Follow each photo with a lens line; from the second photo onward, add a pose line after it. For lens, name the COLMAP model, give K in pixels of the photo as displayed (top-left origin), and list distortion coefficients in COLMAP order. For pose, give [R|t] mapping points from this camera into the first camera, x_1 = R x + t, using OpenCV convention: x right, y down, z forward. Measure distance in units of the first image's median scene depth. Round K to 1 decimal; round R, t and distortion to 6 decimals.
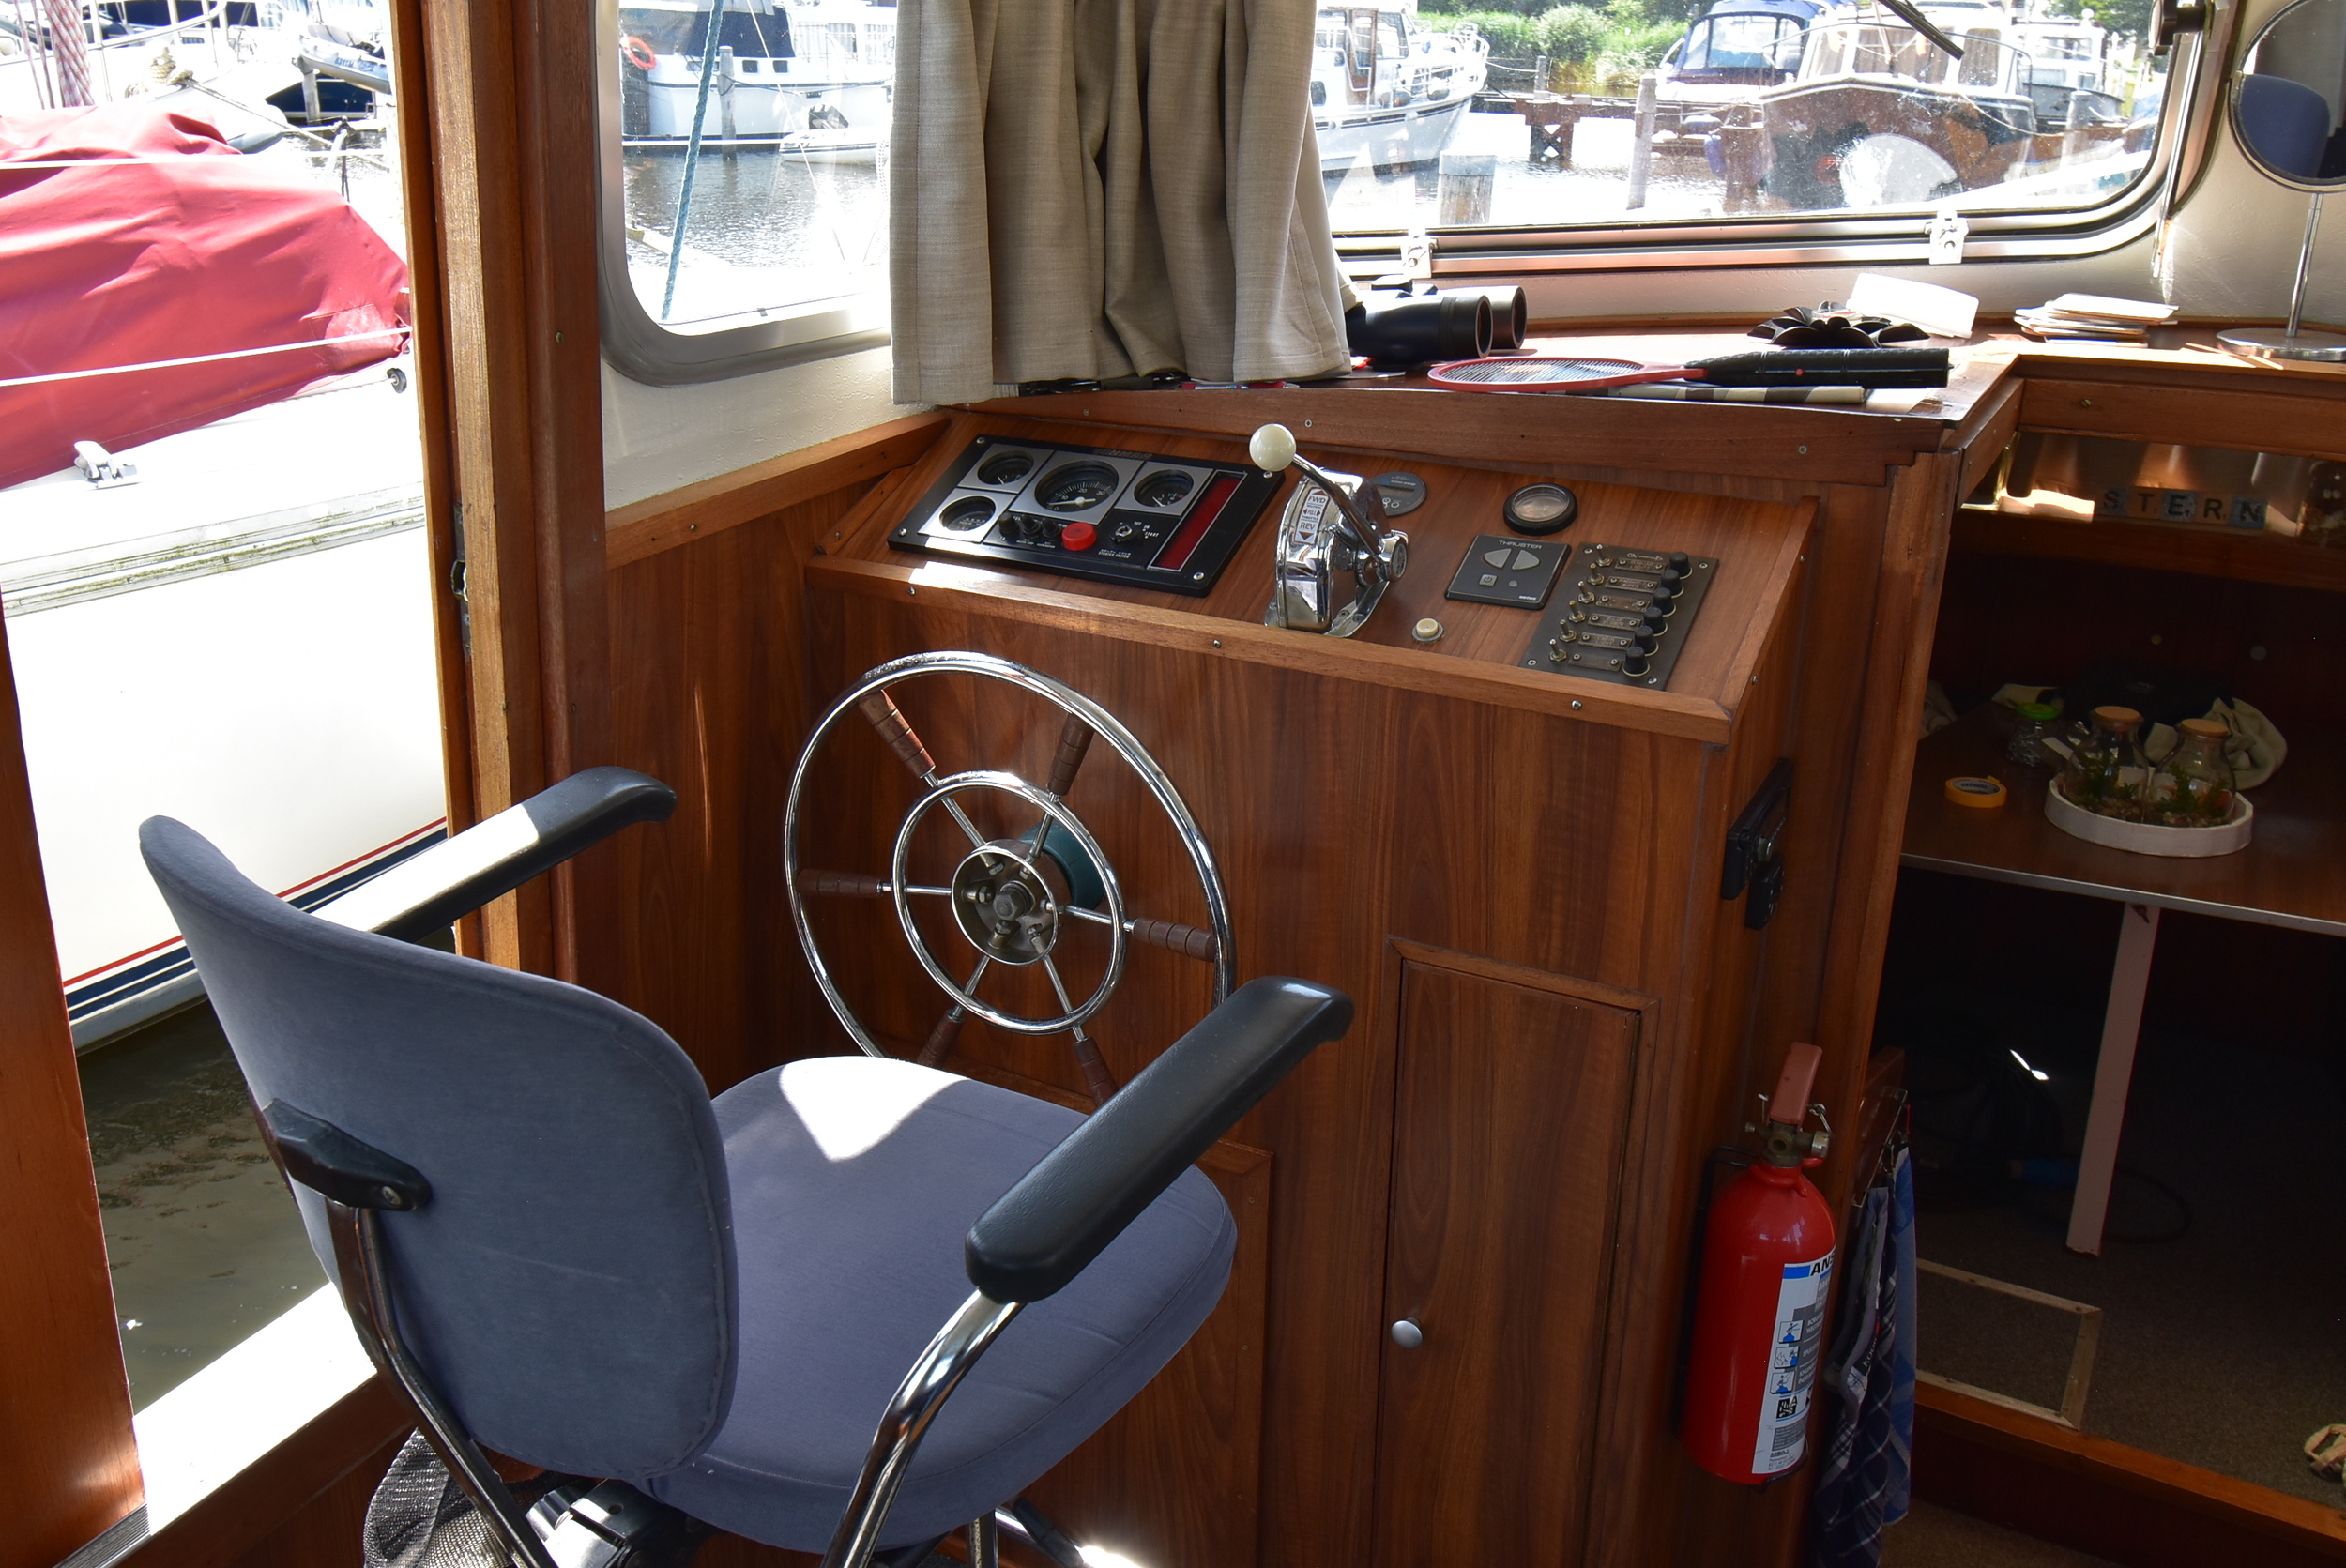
lens RADIAL K [[1939.9, 0, 1173.0], [0, 1939.9, 784.0], [0, 0, 1]] dist [0.023998, -0.049451]
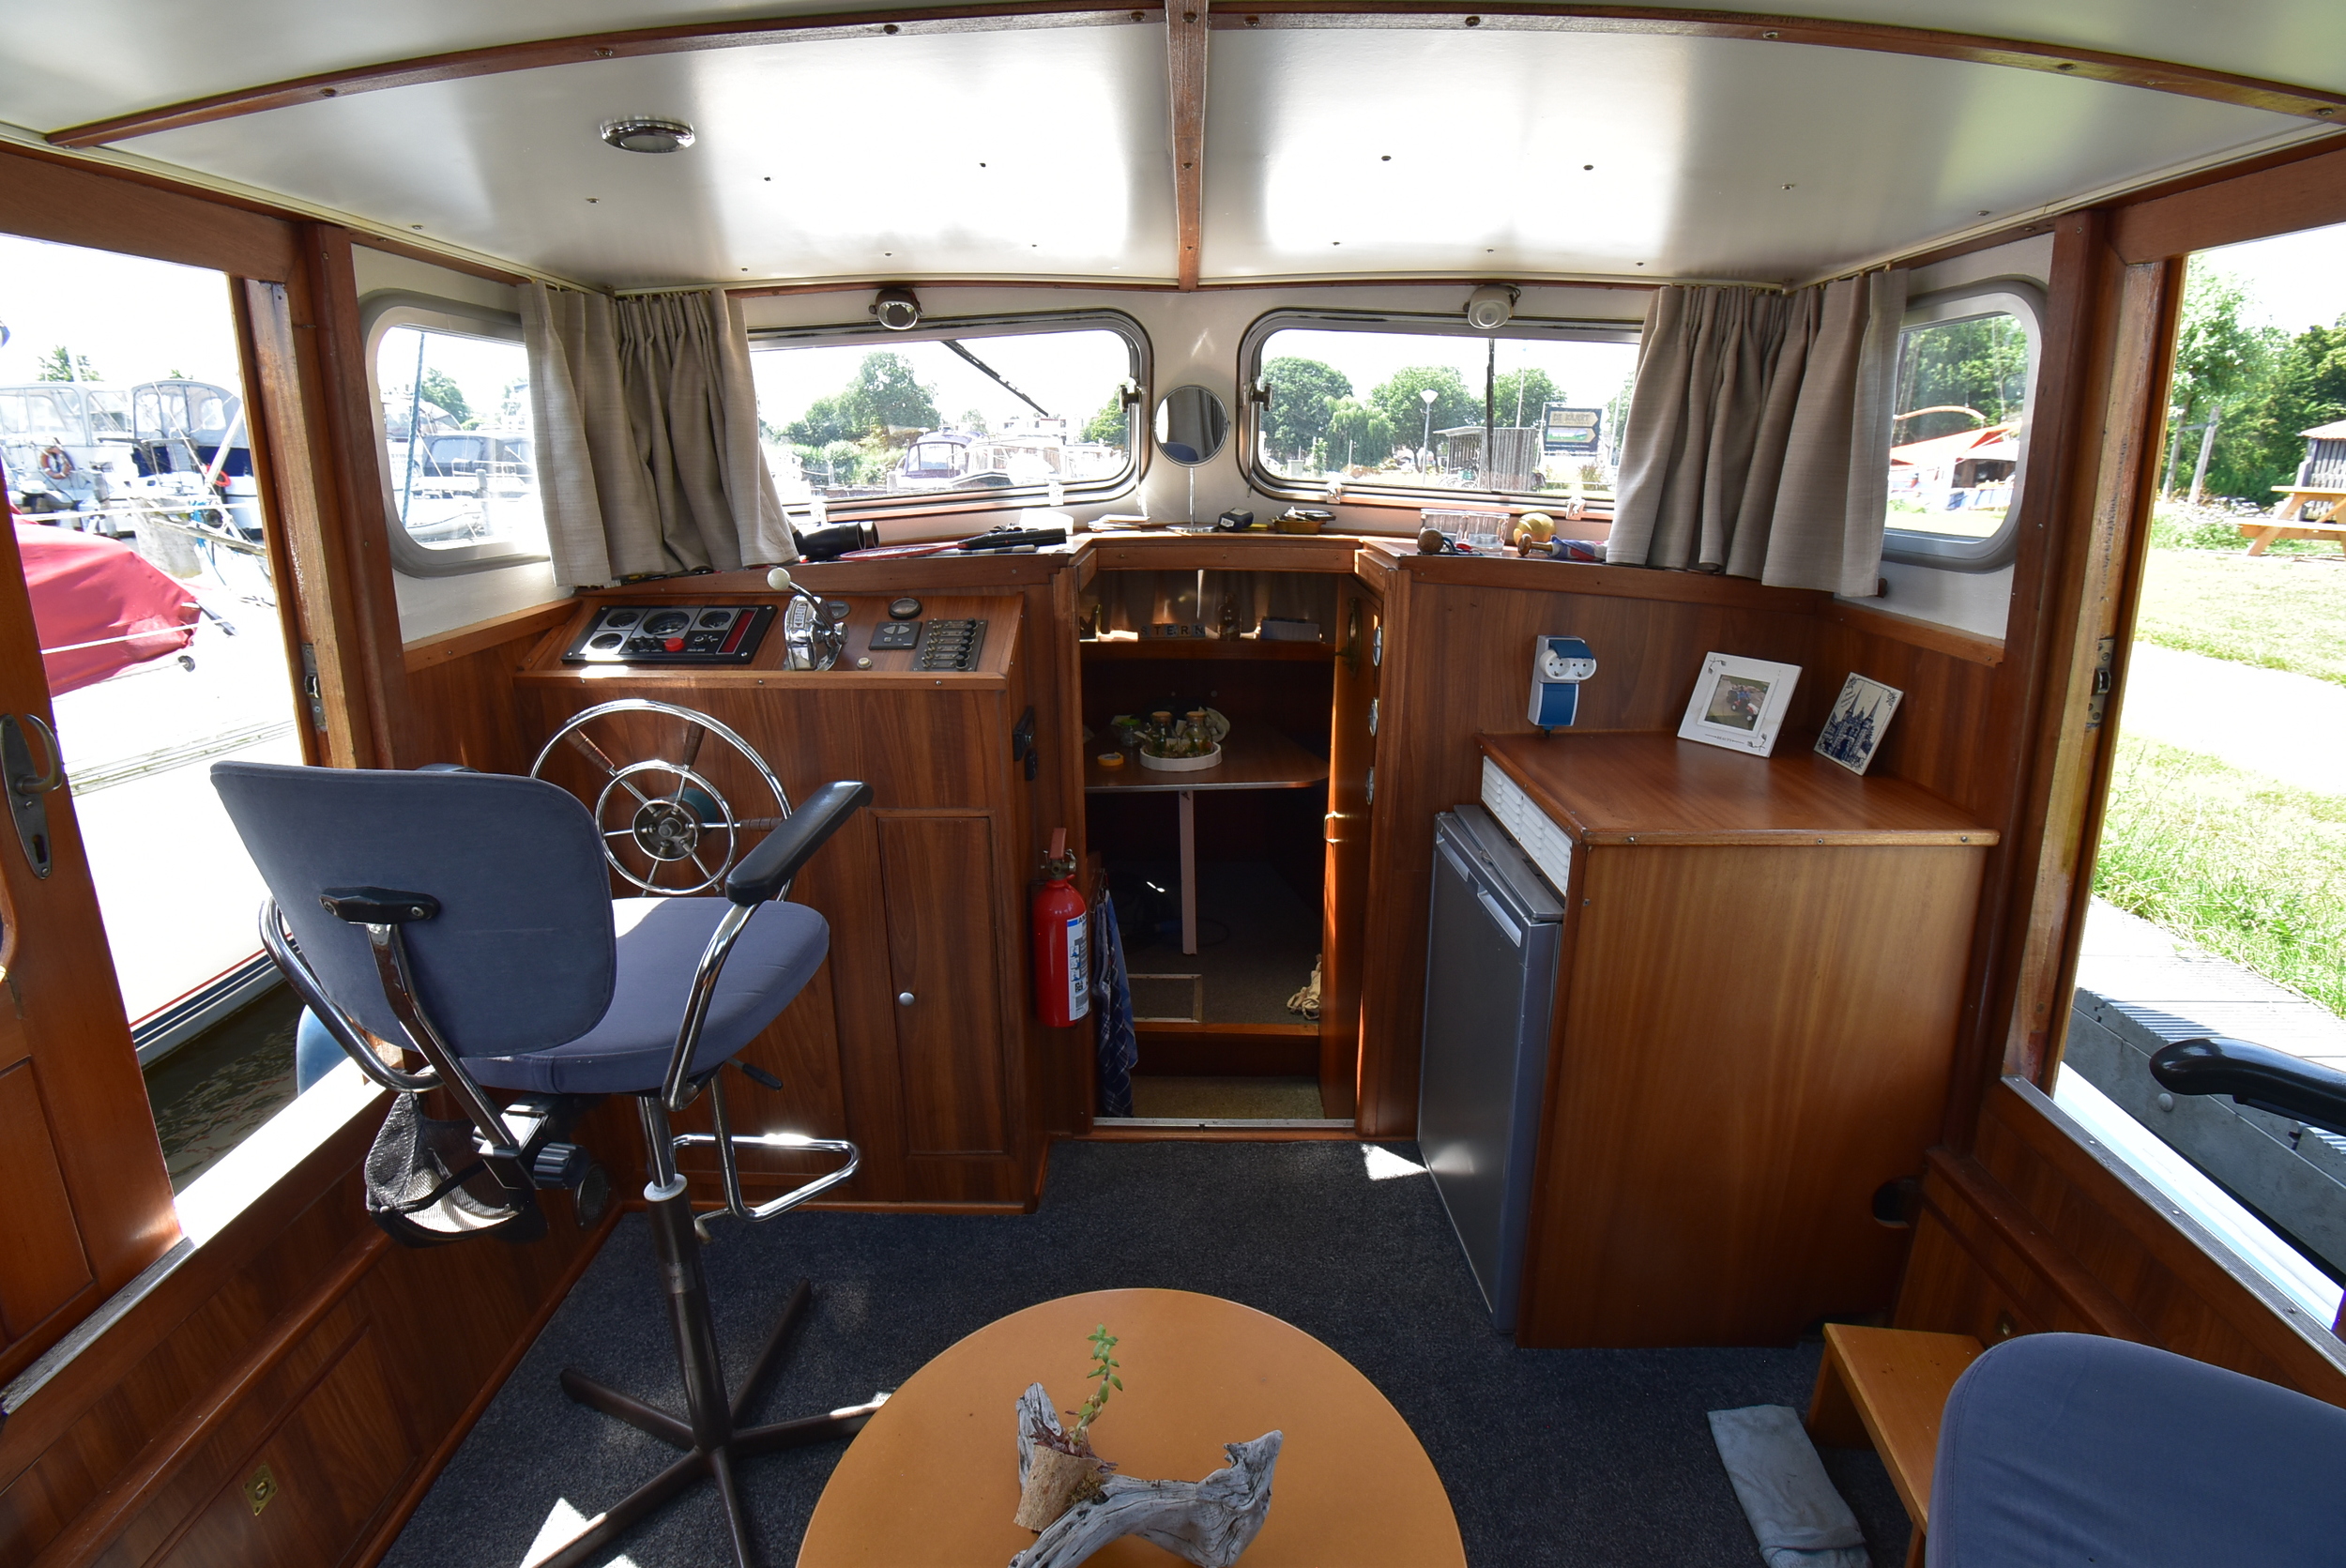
lens RADIAL K [[1049.8, 0, 1173.0], [0, 1049.8, 784.0], [0, 0, 1]] dist [-0.001116, -0.000669]
pose [[0.887390, -0.147311, 0.436851, -0.086466], [0.175741, 0.984115, -0.025135, 0.131094], [-0.426209, 0.099077, 0.899183, -0.172323]]
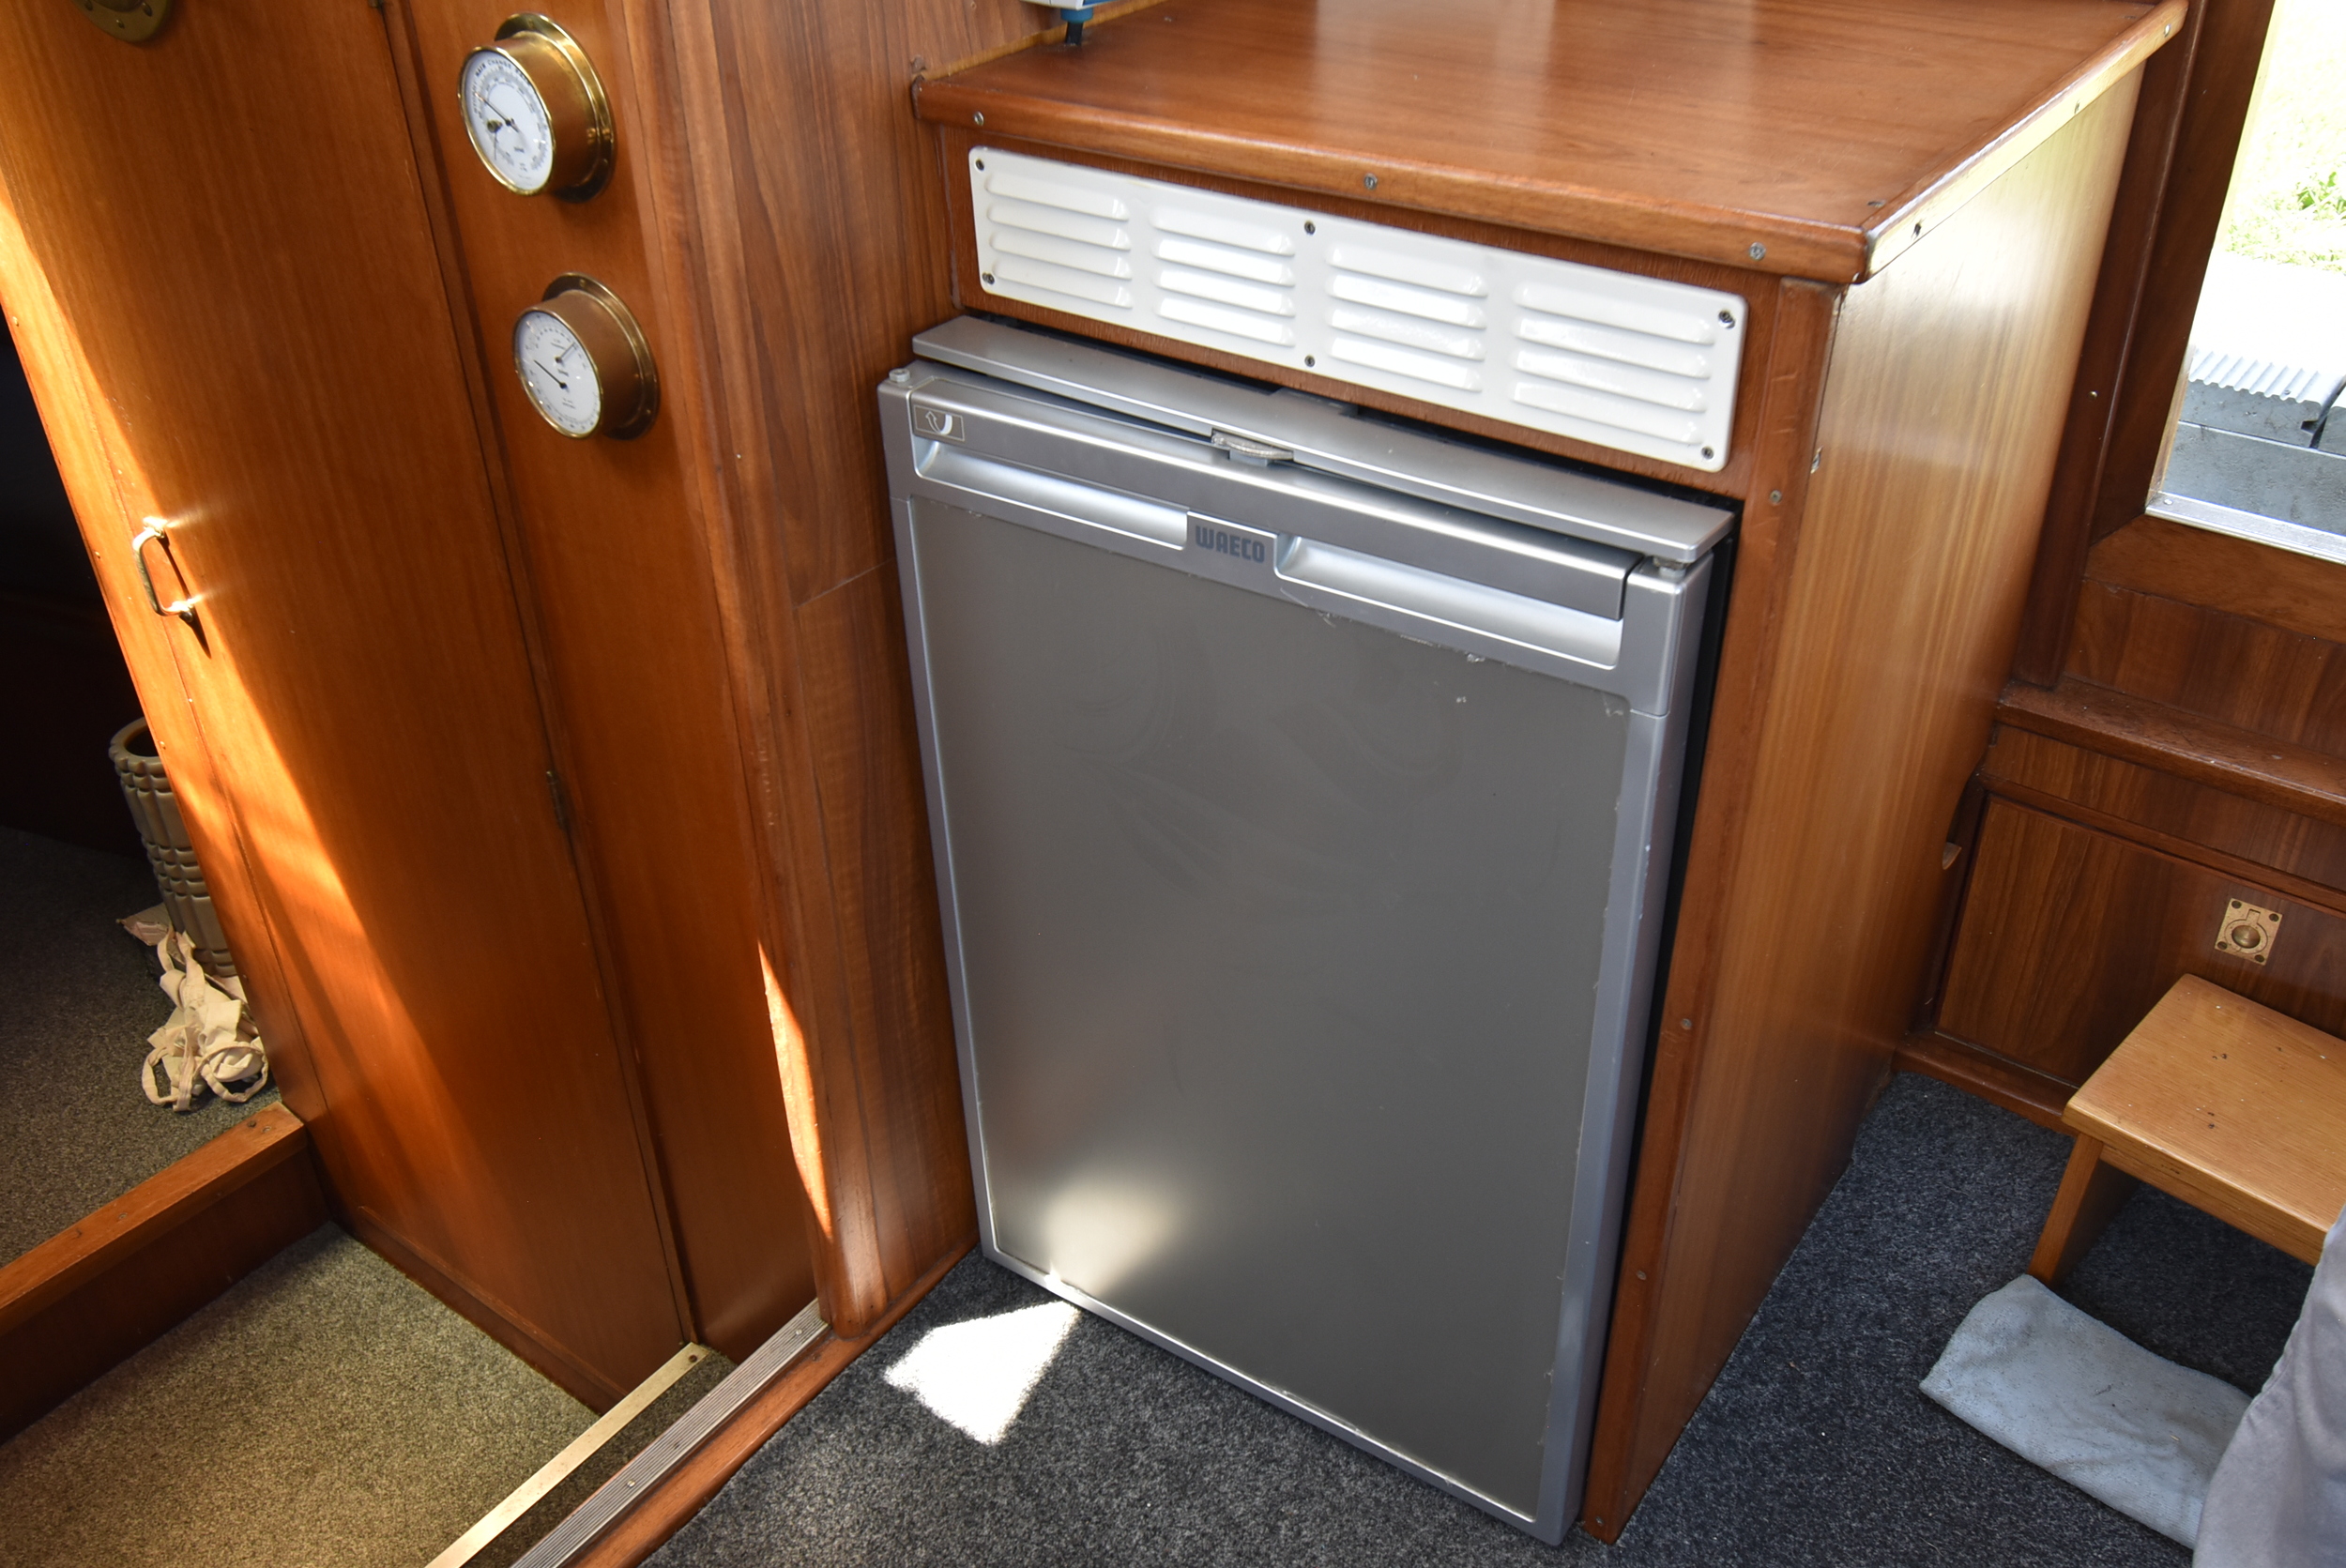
lens RADIAL K [[1939.9, 0, 1173.0], [0, 1939.9, 784.0], [0, 0, 1]] dist [0.023998, -0.049451]
pose [[0.145229, -0.549178, 0.822989, 0.069139], [0.378916, 0.799262, 0.466480, 0.024952], [-0.913965, 0.244097, 0.324168, 0.476725]]
